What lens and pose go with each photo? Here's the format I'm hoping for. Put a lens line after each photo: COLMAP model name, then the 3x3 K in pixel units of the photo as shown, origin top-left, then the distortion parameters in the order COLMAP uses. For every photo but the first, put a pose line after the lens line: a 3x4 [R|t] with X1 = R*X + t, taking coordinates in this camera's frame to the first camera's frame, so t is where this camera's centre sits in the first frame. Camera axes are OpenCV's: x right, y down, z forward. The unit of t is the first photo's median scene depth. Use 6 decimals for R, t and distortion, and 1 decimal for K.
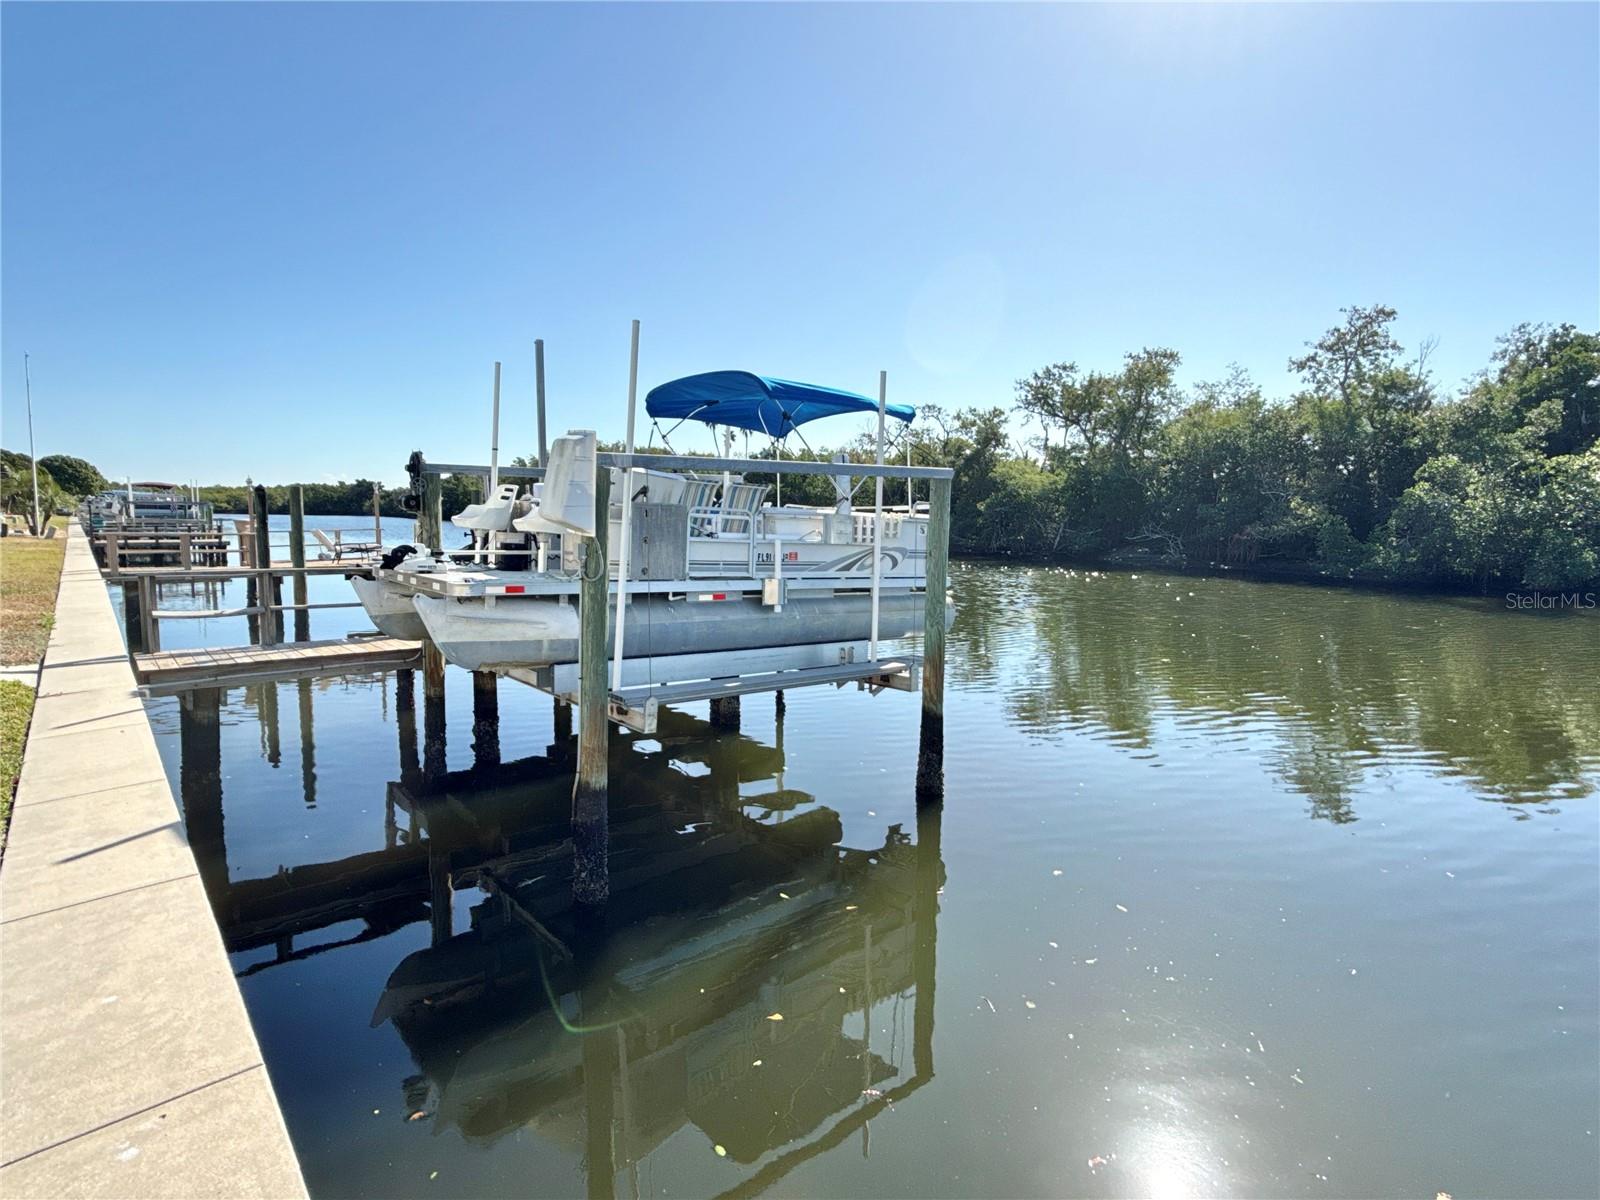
lens RADIAL K [[850.1, 0, 800.0], [0, 850.1, 600.0], [0, 0, 1]] dist [0.000489, 0.001094]
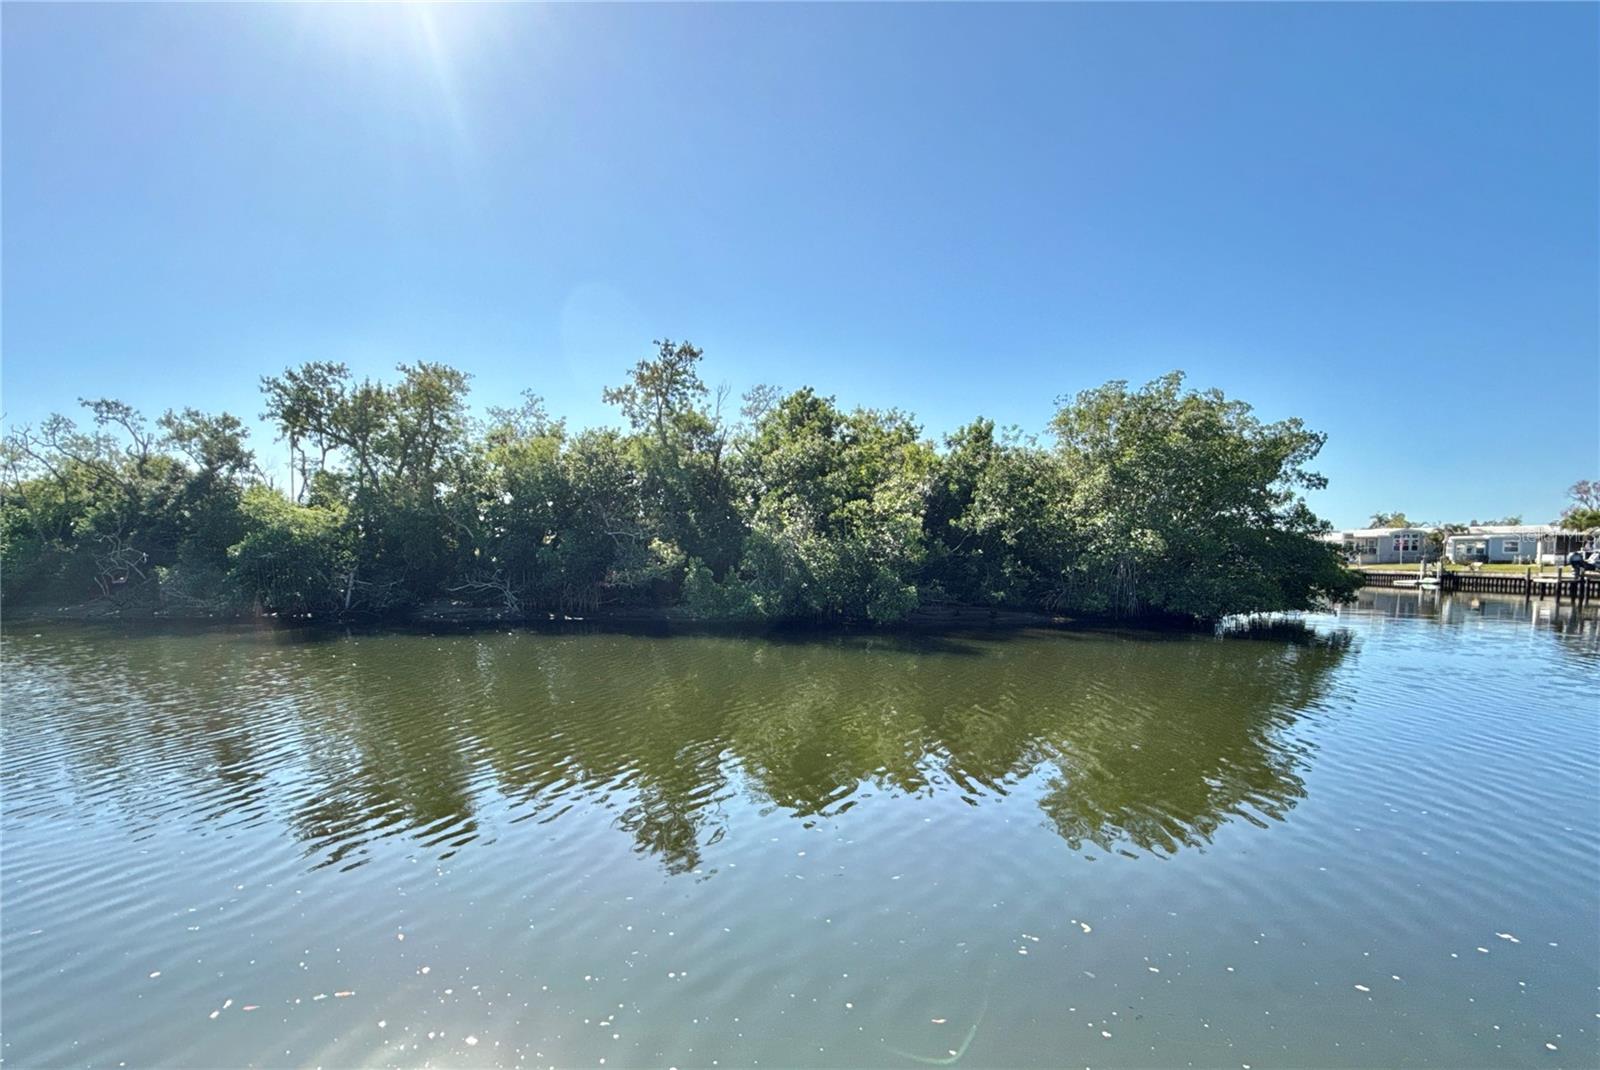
lens RADIAL K [[866.9, 0, 749.4], [0, 866.9, 631.3], [0, 0, 1]] dist [-0.000951, -0.000152]
pose [[0.680083, -0.076255, 0.729158, -0.017670], [0.089604, 0.995765, 0.020563, -0.022622], [-0.727639, 0.051352, 0.684036, 0.213926]]
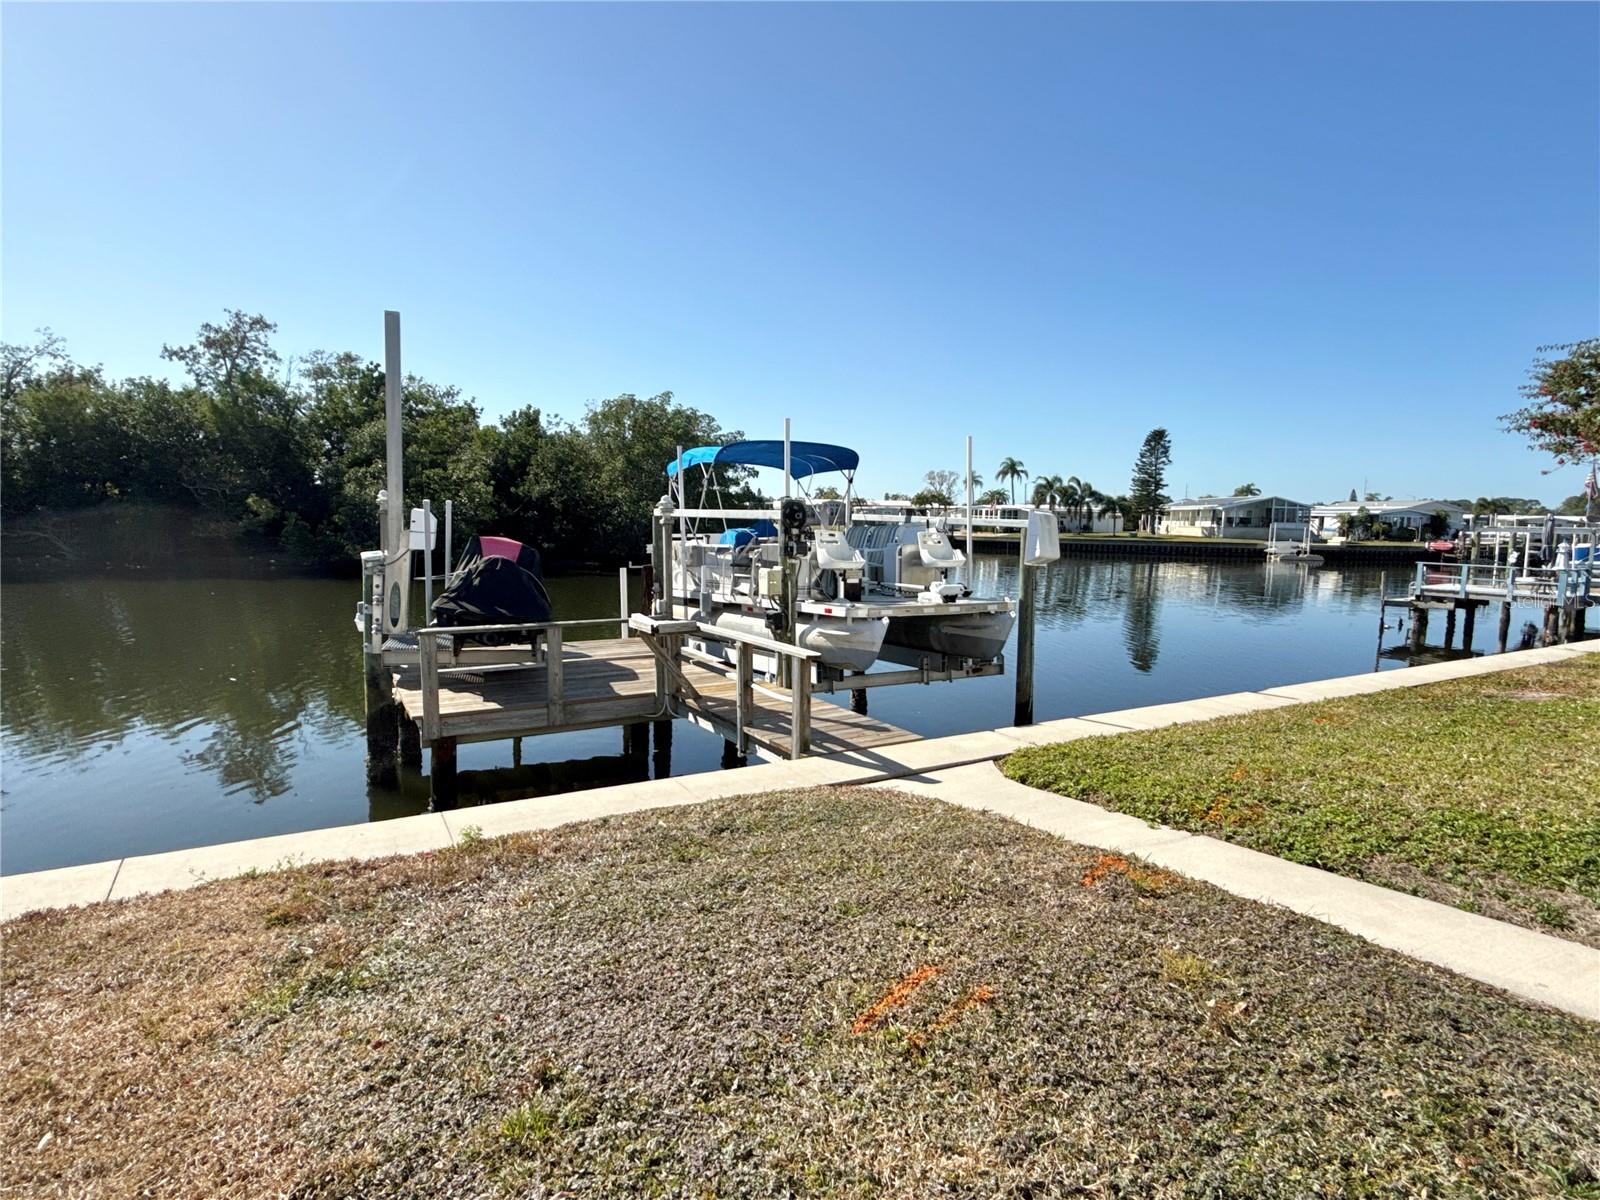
lens RADIAL K [[850.1, 0, 800.0], [0, 850.1, 600.0], [0, 0, 1]] dist [0.000489, 0.001094]
pose [[0.163561, -0.104830, 0.980948, -0.228092], [0.083950, 0.992211, 0.092036, -0.022839], [-0.982955, 0.067297, 0.171087, 0.127035]]
